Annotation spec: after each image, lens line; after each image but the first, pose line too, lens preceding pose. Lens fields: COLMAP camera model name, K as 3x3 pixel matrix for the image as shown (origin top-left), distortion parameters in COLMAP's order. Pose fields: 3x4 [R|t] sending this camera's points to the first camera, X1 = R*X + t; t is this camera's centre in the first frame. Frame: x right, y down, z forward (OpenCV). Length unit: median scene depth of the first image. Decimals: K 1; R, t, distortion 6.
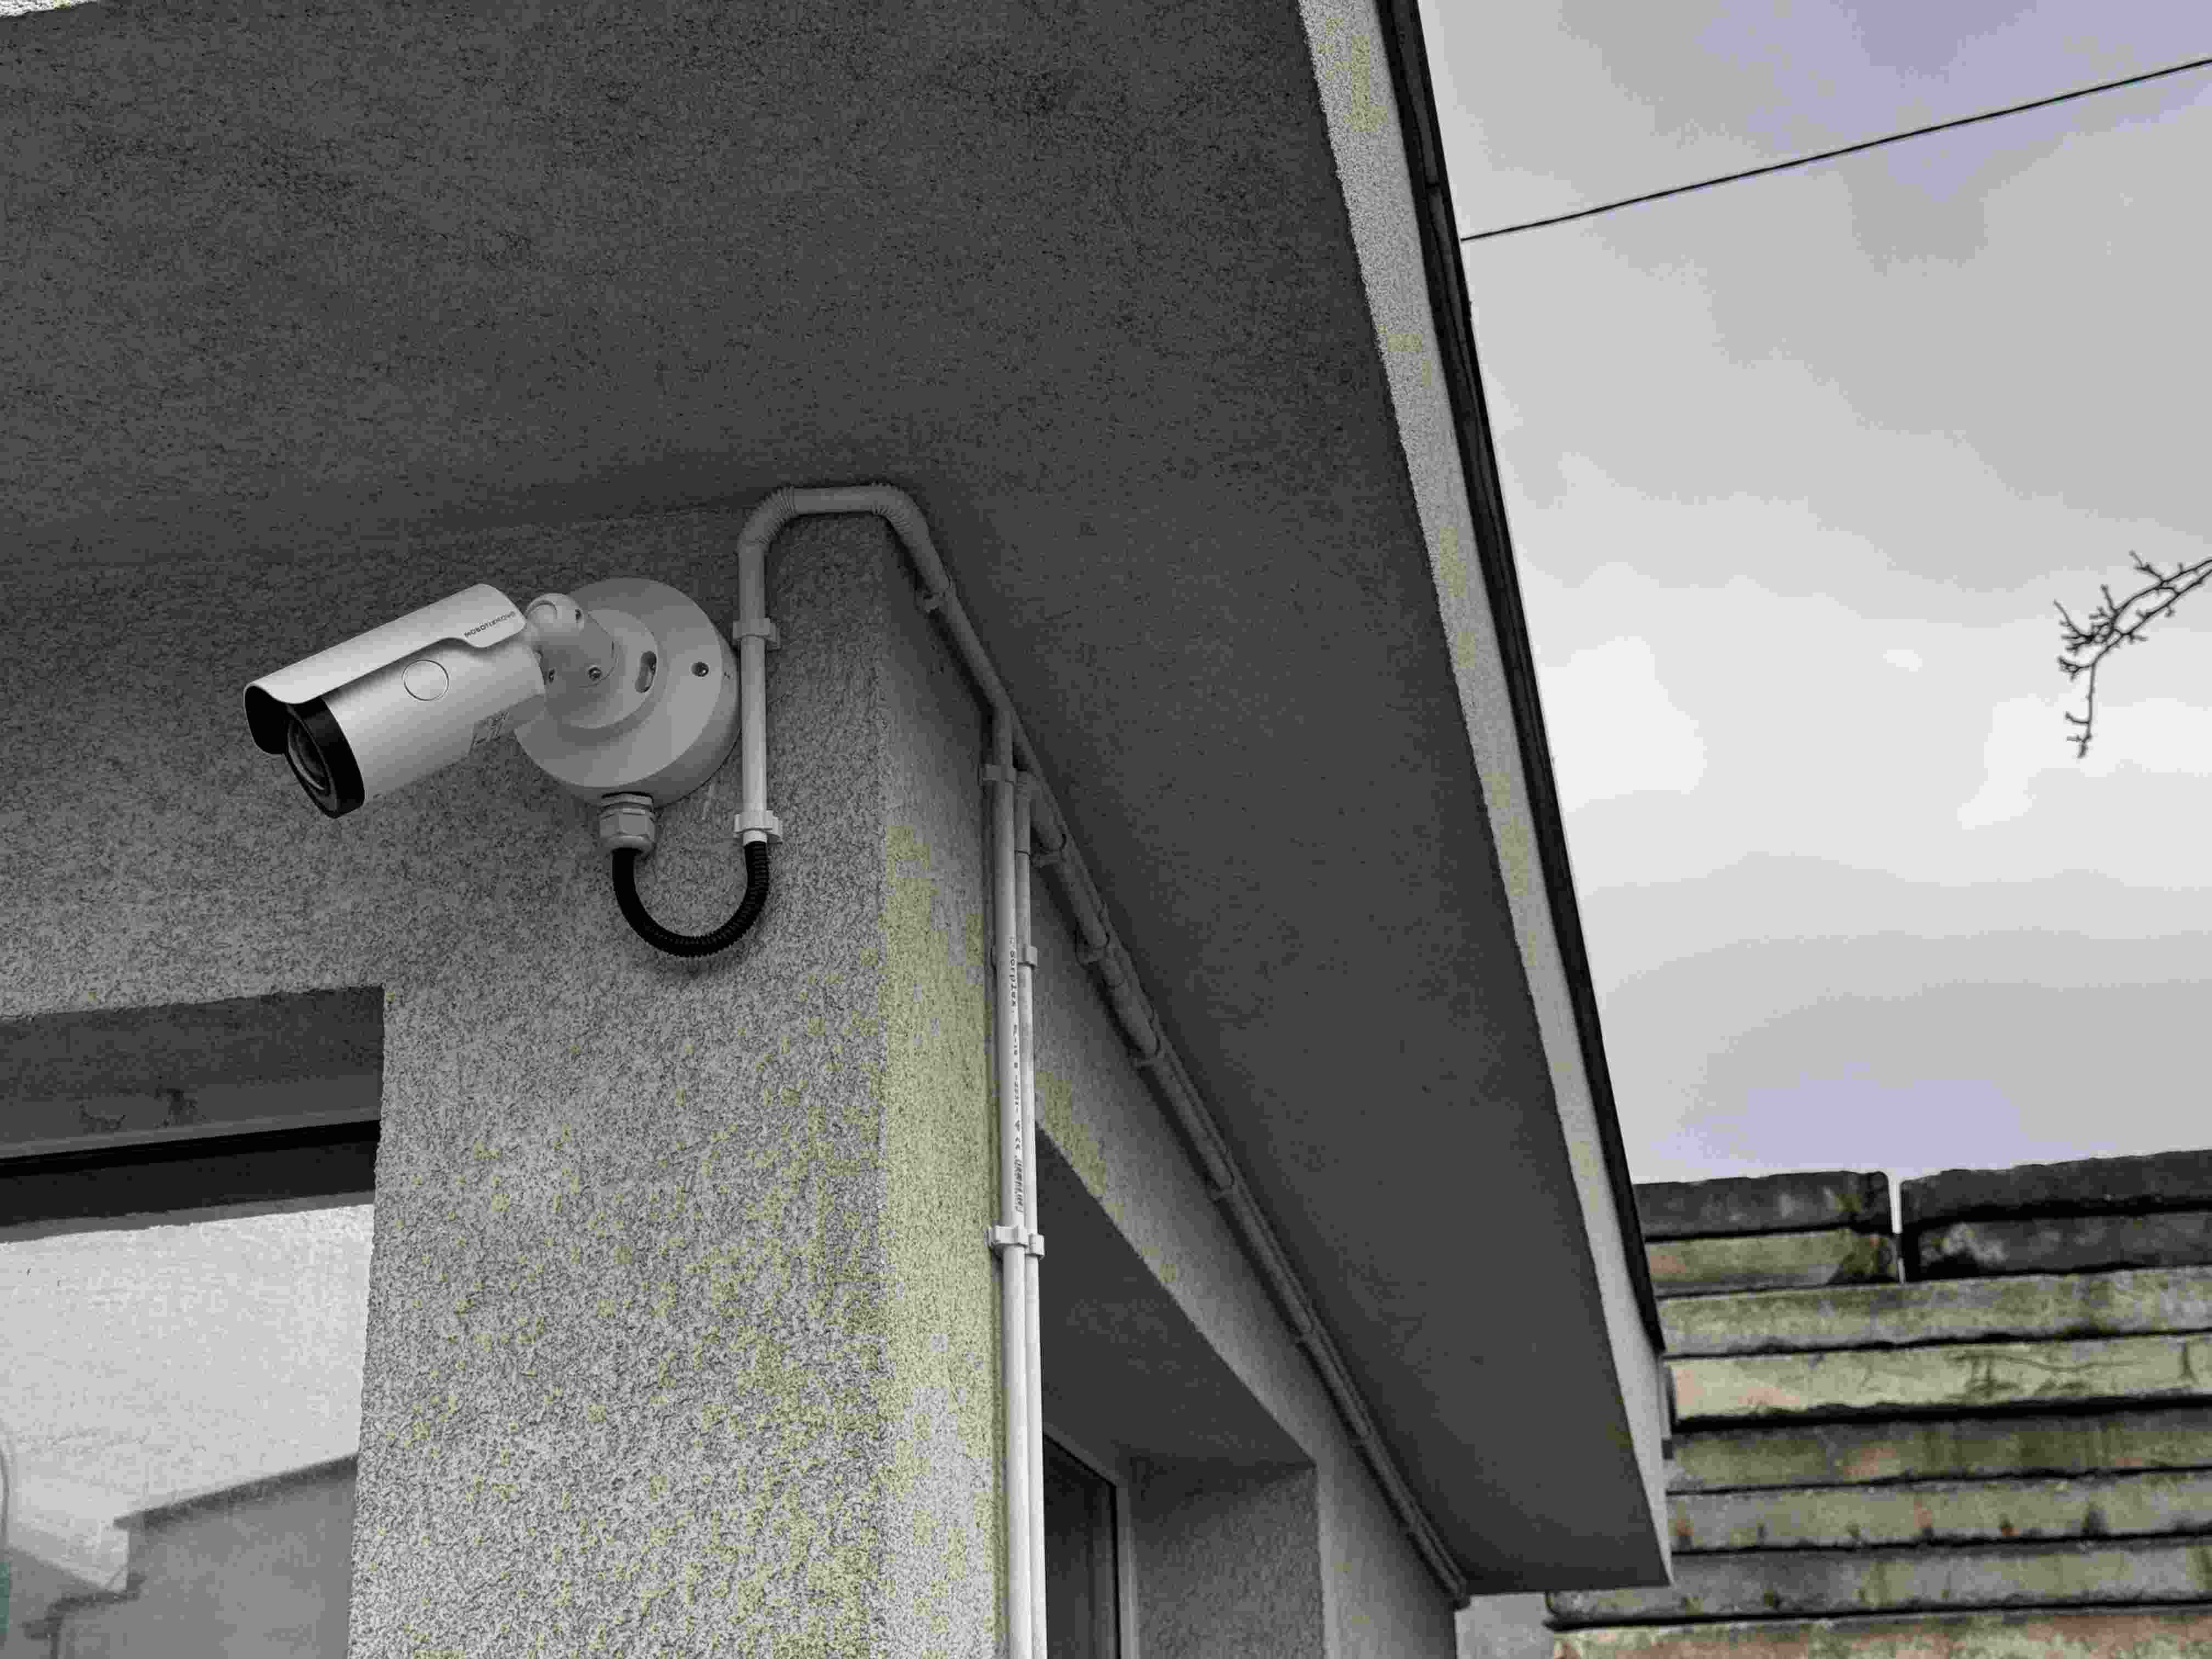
lens RADIAL K [[3074.0, 0, 1106.0], [0, 3074.0, 829.5], [0, 0, 1]] dist [0.171829, -0.262553]
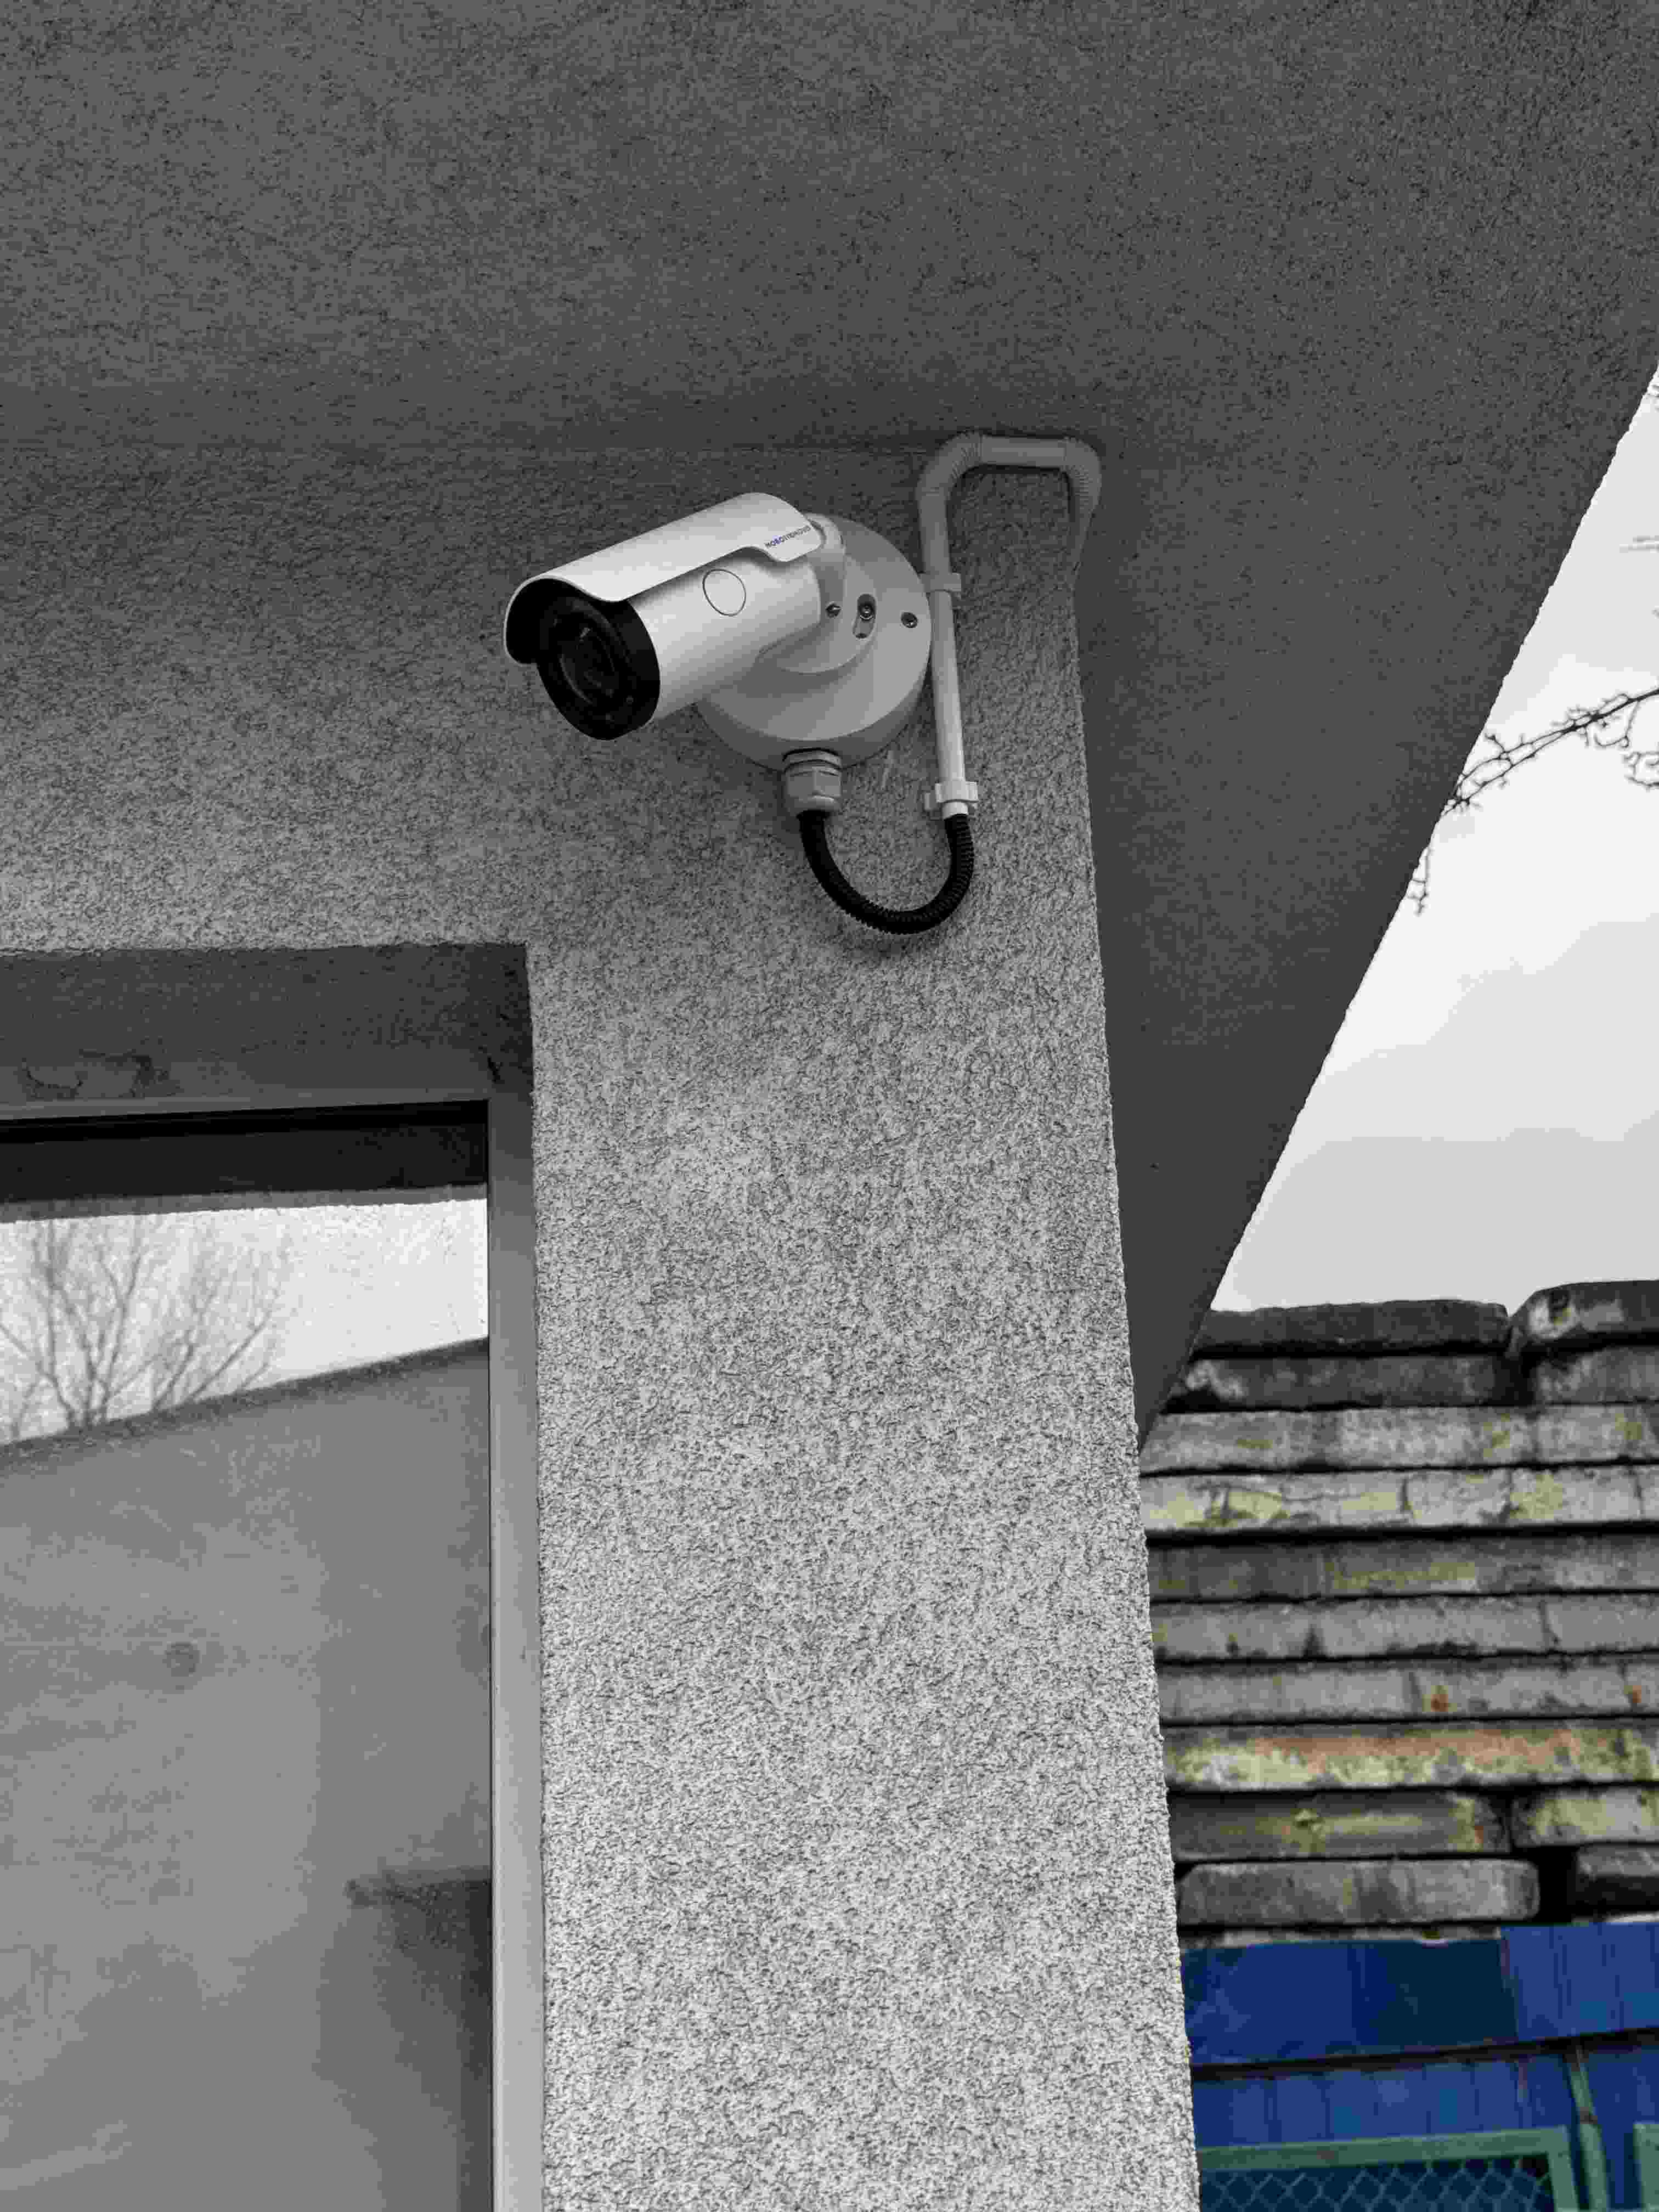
lens RADIAL K [[3074.0, 0, 829.5], [0, 3074.0, 1106.0], [0, 0, 1]] dist [0.171829, -0.262553]
pose [[0.971811, 0.059471, 0.228136, -0.353649], [-0.068887, 0.997061, 0.033530, 0.062112], [-0.225471, -0.048300, 0.973052, 0.111287]]
